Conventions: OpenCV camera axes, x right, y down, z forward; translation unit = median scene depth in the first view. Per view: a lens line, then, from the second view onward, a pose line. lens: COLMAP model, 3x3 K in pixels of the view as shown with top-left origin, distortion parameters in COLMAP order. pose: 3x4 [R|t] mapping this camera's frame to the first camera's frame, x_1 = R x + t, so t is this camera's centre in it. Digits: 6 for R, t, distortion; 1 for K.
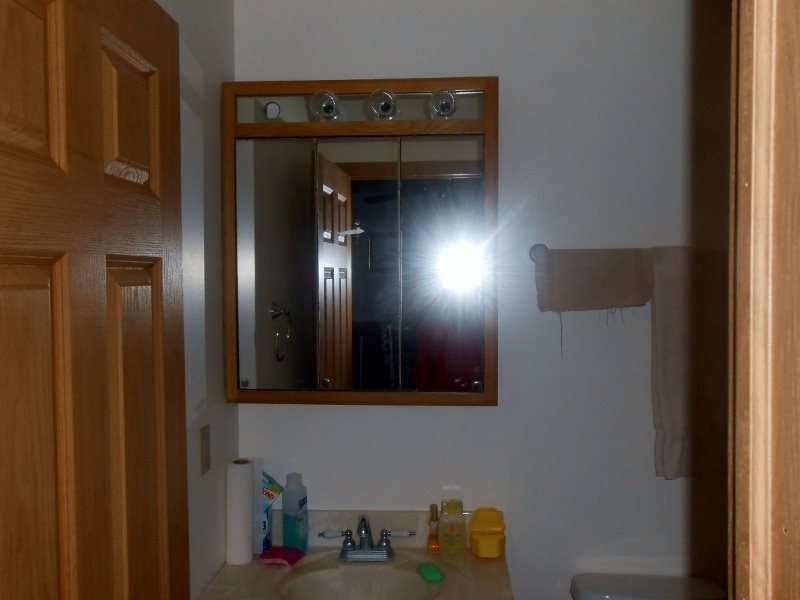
lens RADIAL K [[700.4, 0, 401.1], [0, 700.4, 306.6], [0, 0, 1]] dist [0.006329, 0.005501]
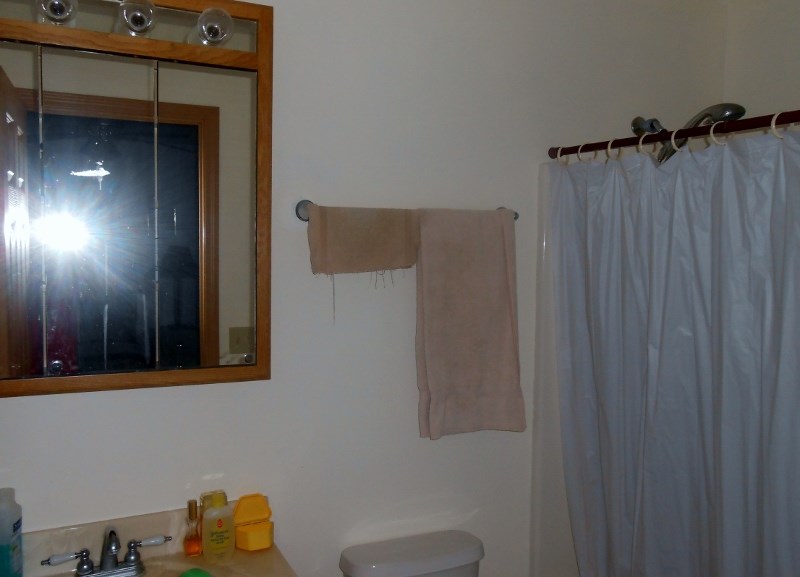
lens RADIAL K [[725.0, 0, 400.8], [0, 725.0, 290.6], [0, 0, 1]] dist [-0.022278, 0.045523]
pose [[0.861729, -0.013825, 0.507181, -0.179251], [-0.000489, 0.999606, 0.028079, 0.002181], [-0.507369, -0.024445, 0.861382, 0.119377]]
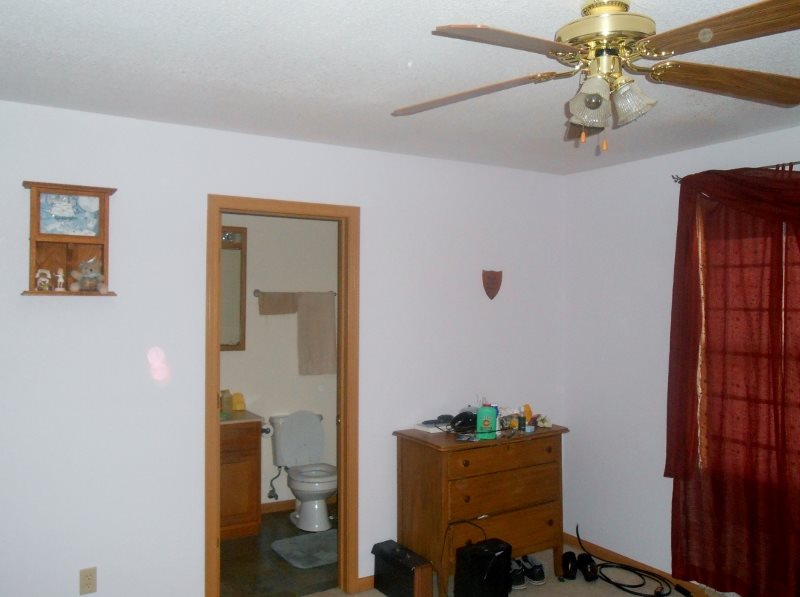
lens RADIAL K [[700.4, 0, 397.9], [0, 700.4, 296.2], [0, 0, 1]] dist [0.006329, 0.005501]
pose [[0.808136, 0.018132, 0.588717, -0.919057], [0.003745, 0.999348, -0.035920, 0.032424], [-0.588984, 0.031233, 0.807541, -1.418762]]
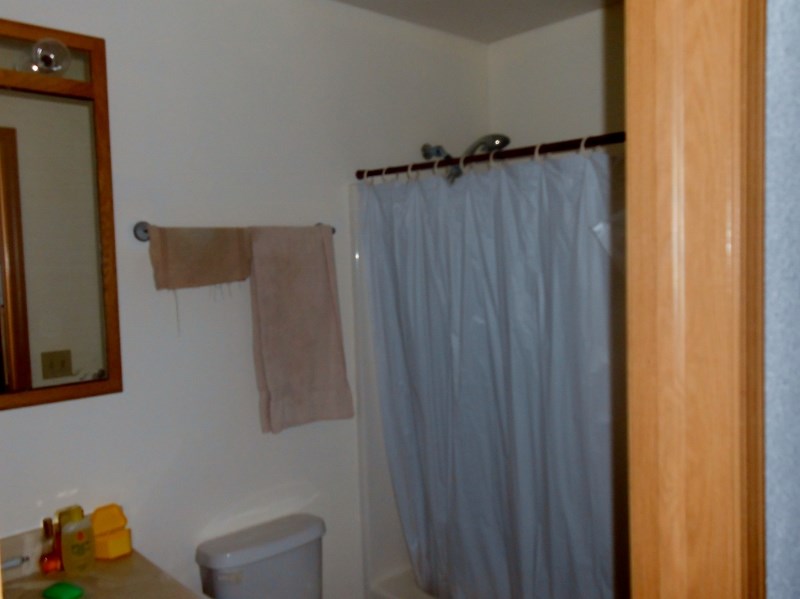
lens RADIAL K [[700.4, 0, 400.0], [0, 700.4, 298.9], [0, 0, 1]] dist [0.006329, 0.005501]
pose [[0.665113, -0.056976, 0.744566, -0.297891], [0.052754, 0.998179, 0.029258, 0.008293], [-0.744877, 0.019819, 0.666907, 0.088659]]
